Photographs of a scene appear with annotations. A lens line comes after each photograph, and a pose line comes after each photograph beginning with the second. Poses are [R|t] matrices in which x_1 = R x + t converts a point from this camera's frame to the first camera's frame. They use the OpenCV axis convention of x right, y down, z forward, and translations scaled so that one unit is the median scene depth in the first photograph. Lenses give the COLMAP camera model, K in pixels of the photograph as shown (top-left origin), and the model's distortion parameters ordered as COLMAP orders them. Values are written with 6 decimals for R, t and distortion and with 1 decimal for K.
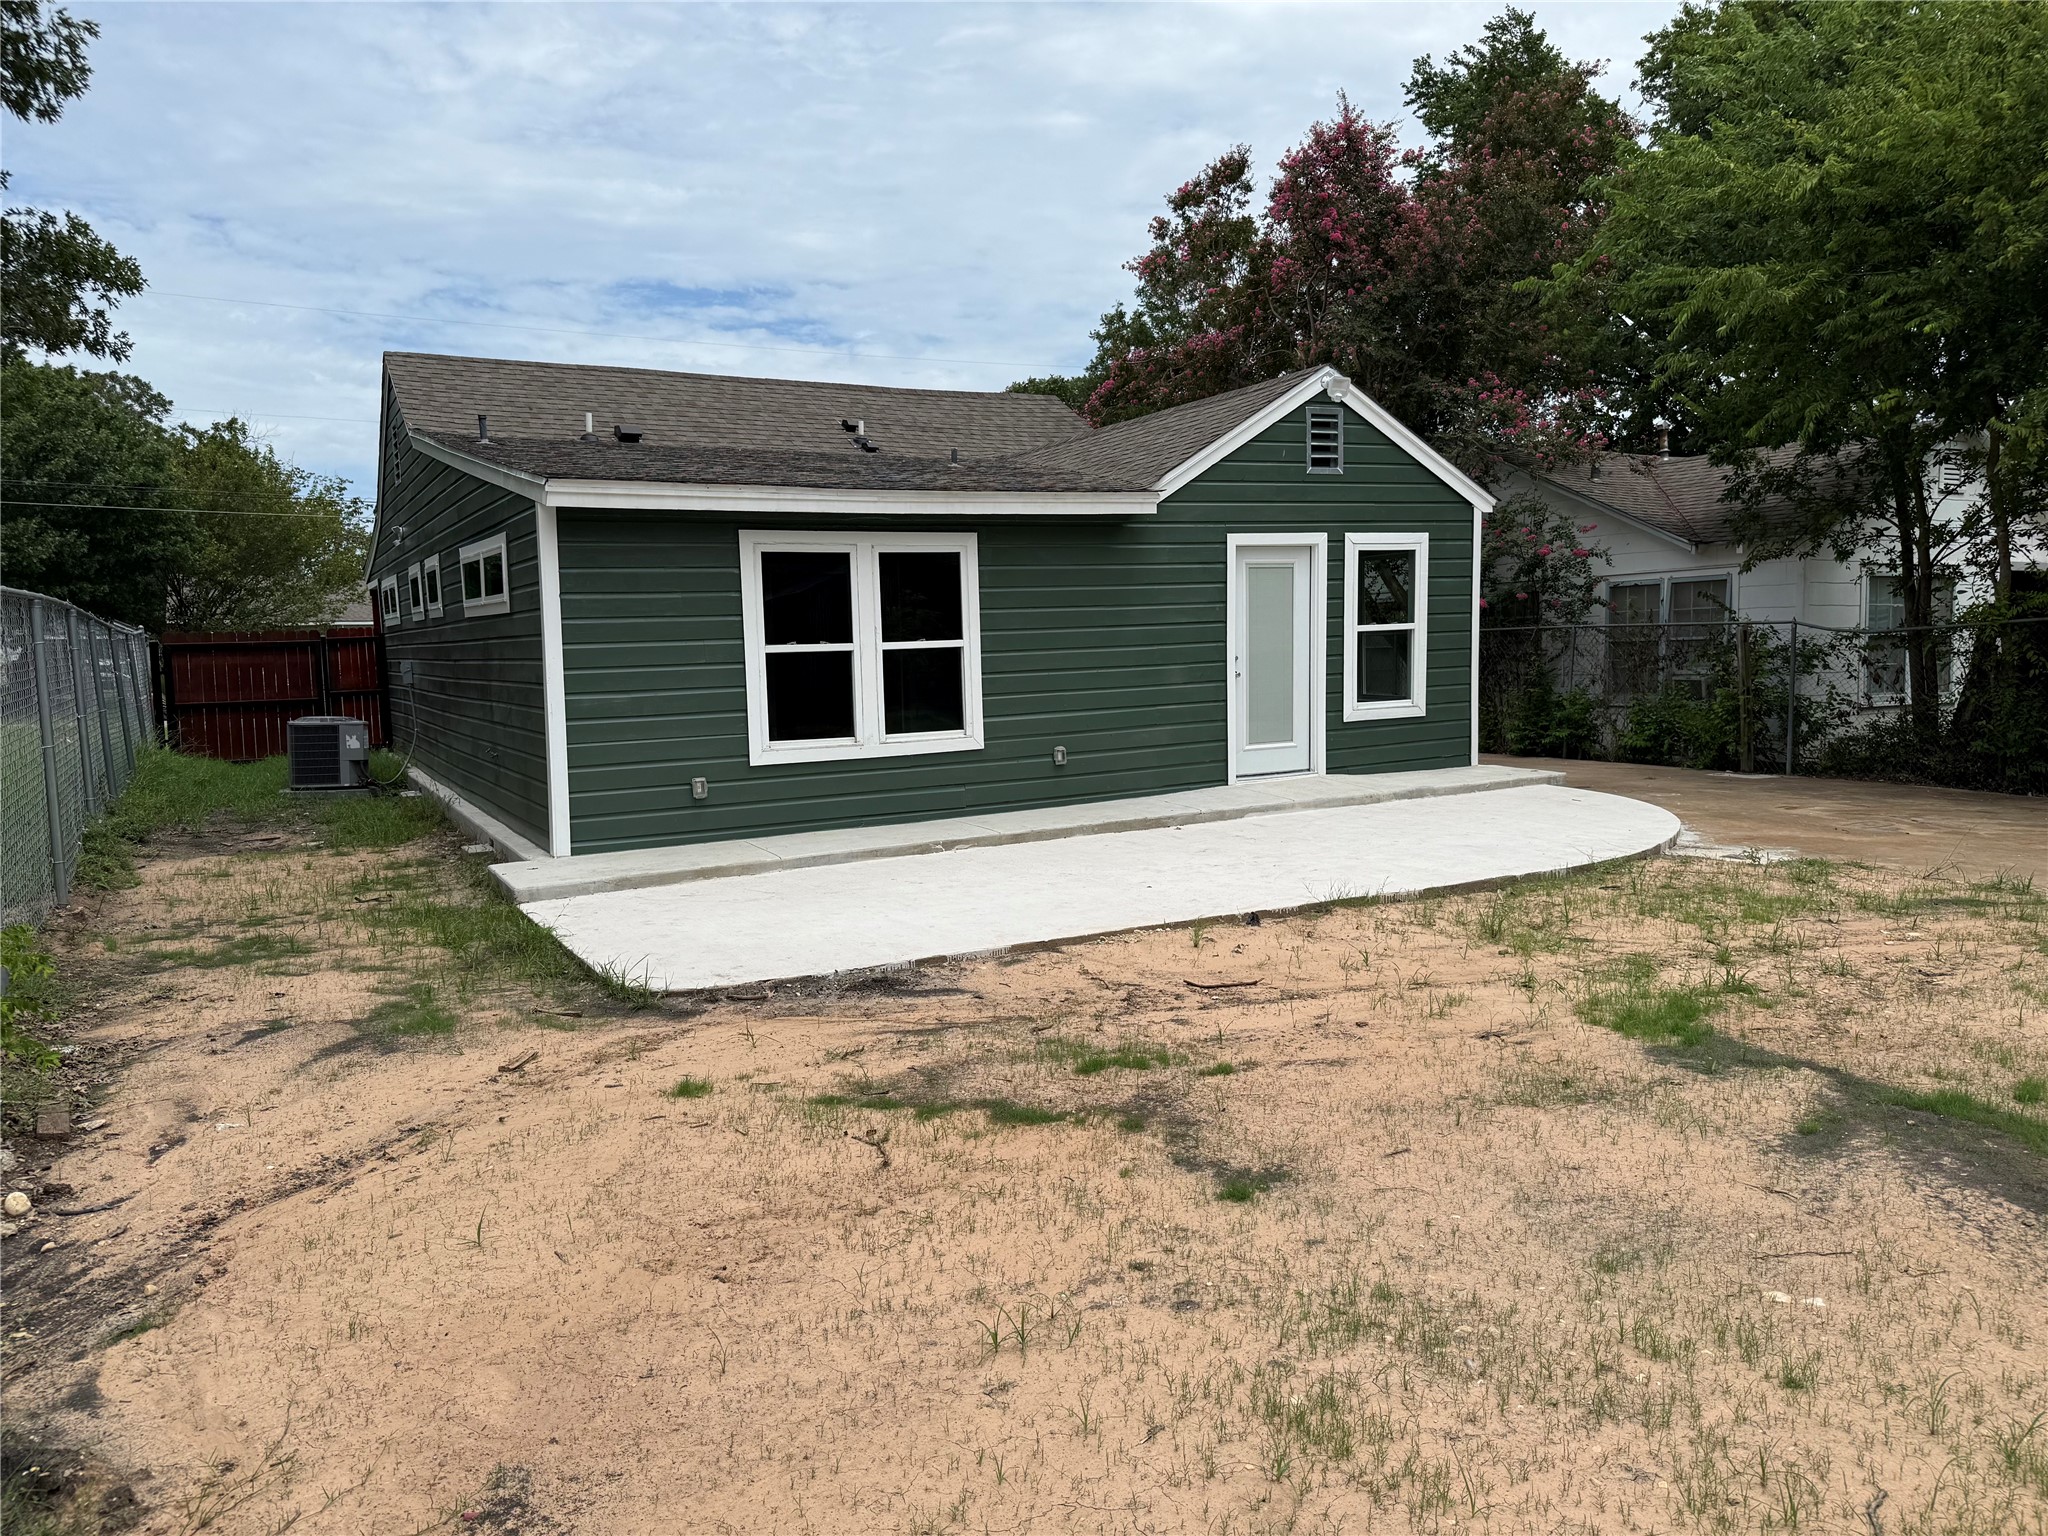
lens RADIAL K [[1472.5, 0, 1021.9], [0, 1472.5, 776.6], [0, 0, 1]] dist [0.090304, -0.091156]
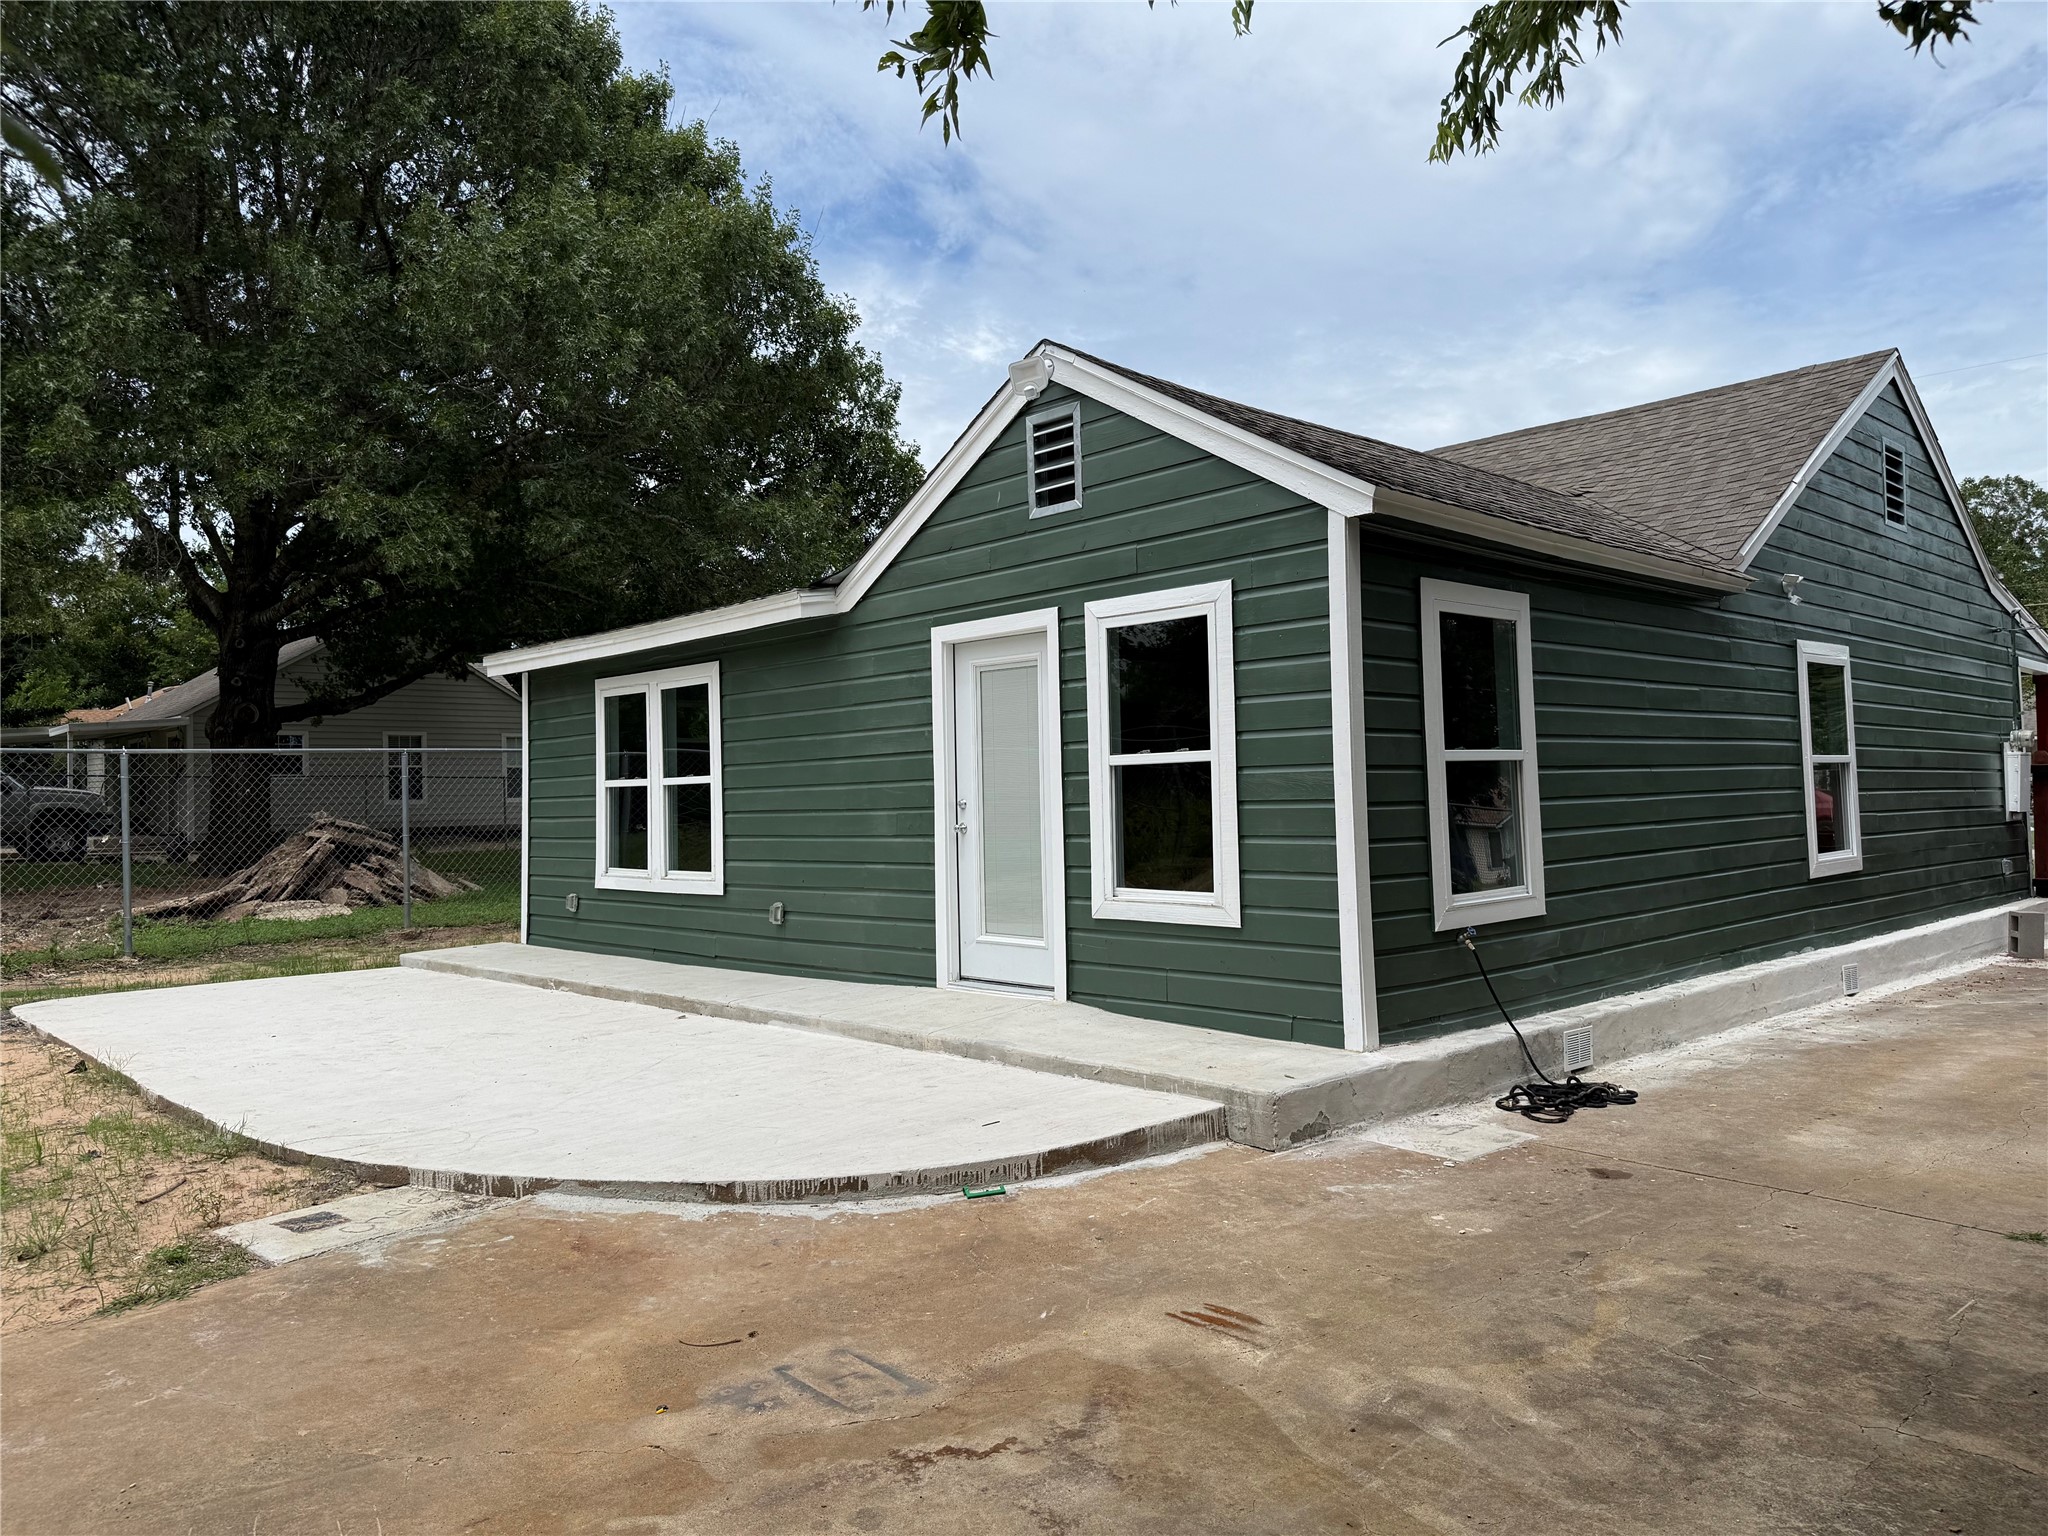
lens RADIAL K [[1472.5, 0, 1227.9], [0, 1472.5, 774.8], [0, 0, 1]] dist [0.090304, -0.091156]
pose [[0.274903, 0.006582, -0.961449, 0.819658], [-0.086313, 0.996108, -0.017860, -0.090312], [0.957590, 0.087895, 0.274401, 0.907521]]
